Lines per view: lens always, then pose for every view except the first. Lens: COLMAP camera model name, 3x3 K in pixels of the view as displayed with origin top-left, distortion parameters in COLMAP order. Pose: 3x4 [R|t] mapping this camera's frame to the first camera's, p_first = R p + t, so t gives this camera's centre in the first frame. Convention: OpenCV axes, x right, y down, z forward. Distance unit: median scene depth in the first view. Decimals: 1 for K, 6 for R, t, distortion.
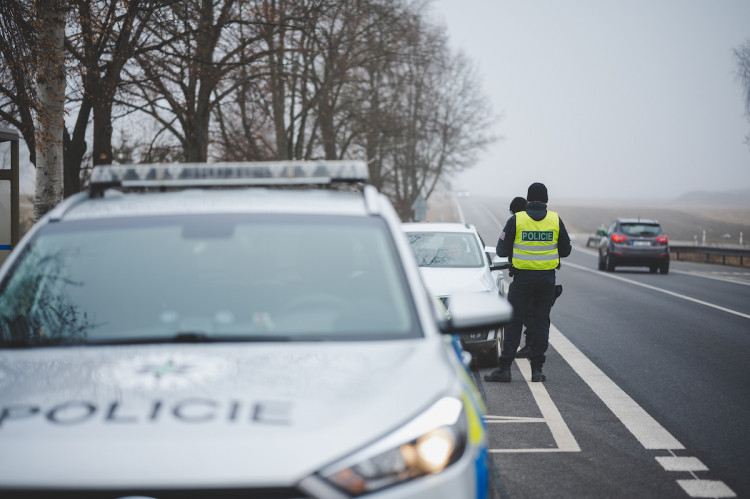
lens RADIAL K [[1116.0, 0, 375.0], [0, 1116.0, 249.5], [0, 0, 1]] dist [0.005230, 0.033811]
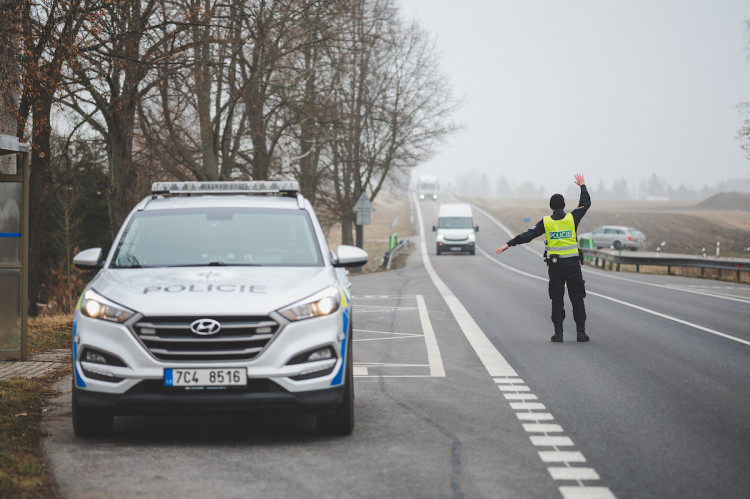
lens RADIAL K [[1492.5, 0, 375.0], [0, 1492.5, 249.5], [0, 0, 1]] dist [-0.002003, -0.054481]
pose [[0.999058, 0.008916, 0.042468, 0.002193], [-0.008456, 0.999904, -0.010993, 0.008736], [-0.042562, 0.010624, 0.999037, -0.211007]]
